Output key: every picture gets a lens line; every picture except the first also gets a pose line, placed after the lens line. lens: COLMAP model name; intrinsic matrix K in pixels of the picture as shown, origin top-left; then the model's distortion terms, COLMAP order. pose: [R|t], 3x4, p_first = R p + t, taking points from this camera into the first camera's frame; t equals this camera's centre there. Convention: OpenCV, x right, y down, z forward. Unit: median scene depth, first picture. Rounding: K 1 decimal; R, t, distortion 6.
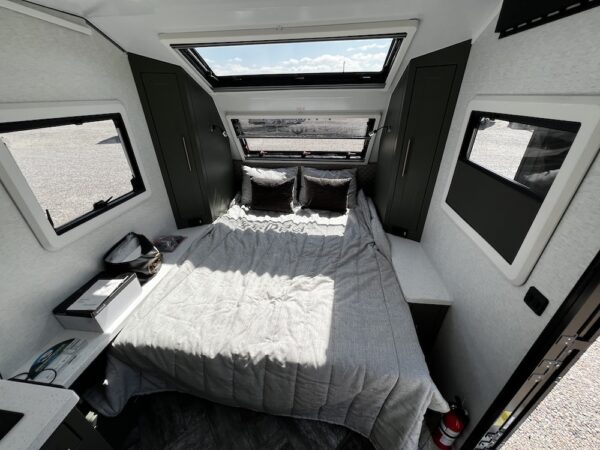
lens RADIAL K [[240.5, 0, 299.1], [0, 240.5, 224.4], [0, 0, 1]] dist [-0.004372, -0.000172]
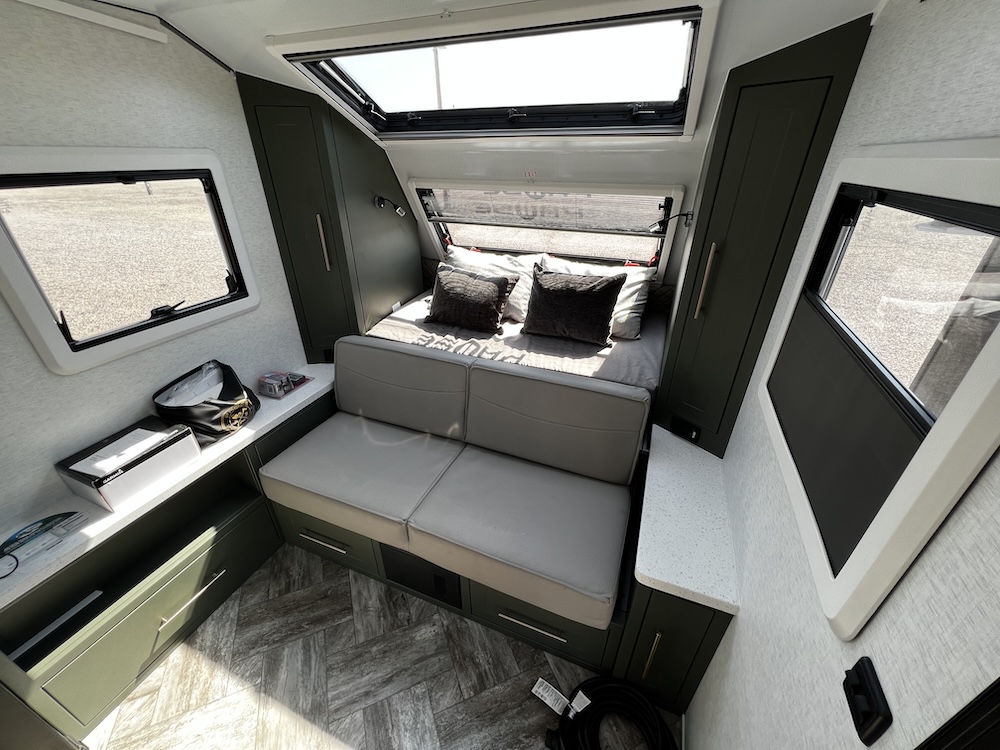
lens RADIAL K [[400.9, 0, 498.5], [0, 400.9, 374.1], [0, 0, 1]] dist [-0.004372, -0.000172]
pose [[0.965507, 0.138841, -0.220269, 0.288579], [-0.137276, 0.990278, 0.022473, -0.062776], [0.221248, 0.008540, 0.975180, 0.156128]]
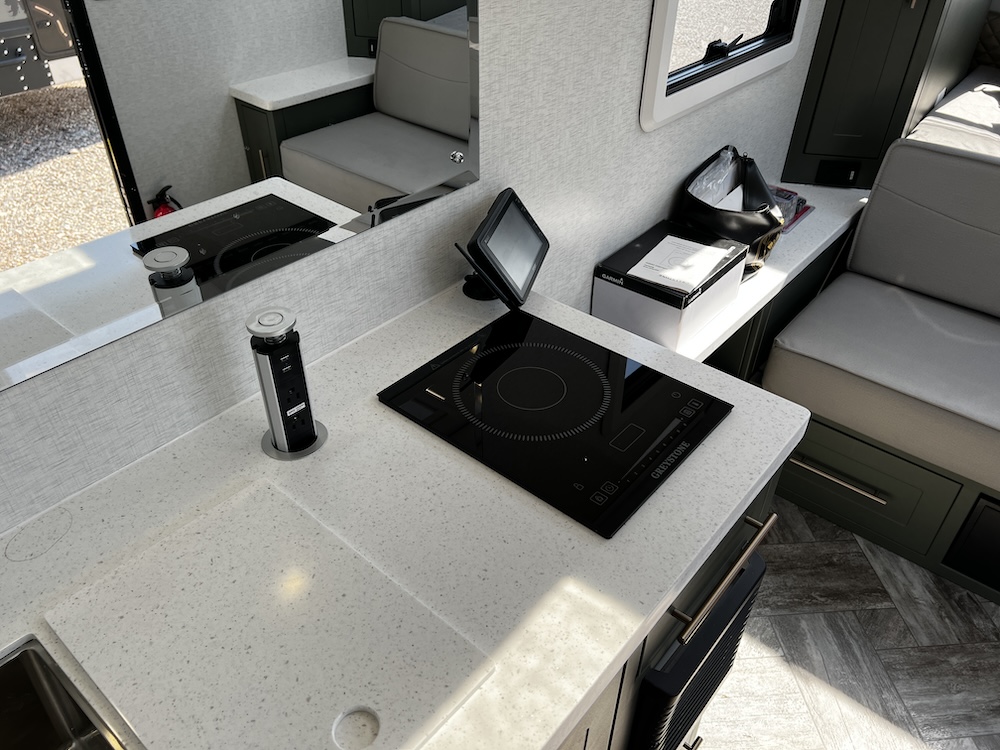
lens RADIAL K [[757.7, 0, 503.6], [0, 757.7, 379.2], [0, 0, 1]] dist [0.054926, -0.065604]
pose [[0.839461, 0.345973, -0.419055, -0.408961], [-0.280351, 0.936324, 0.211425, 0.246564], [0.465519, -0.060001, 0.883002, -0.275607]]
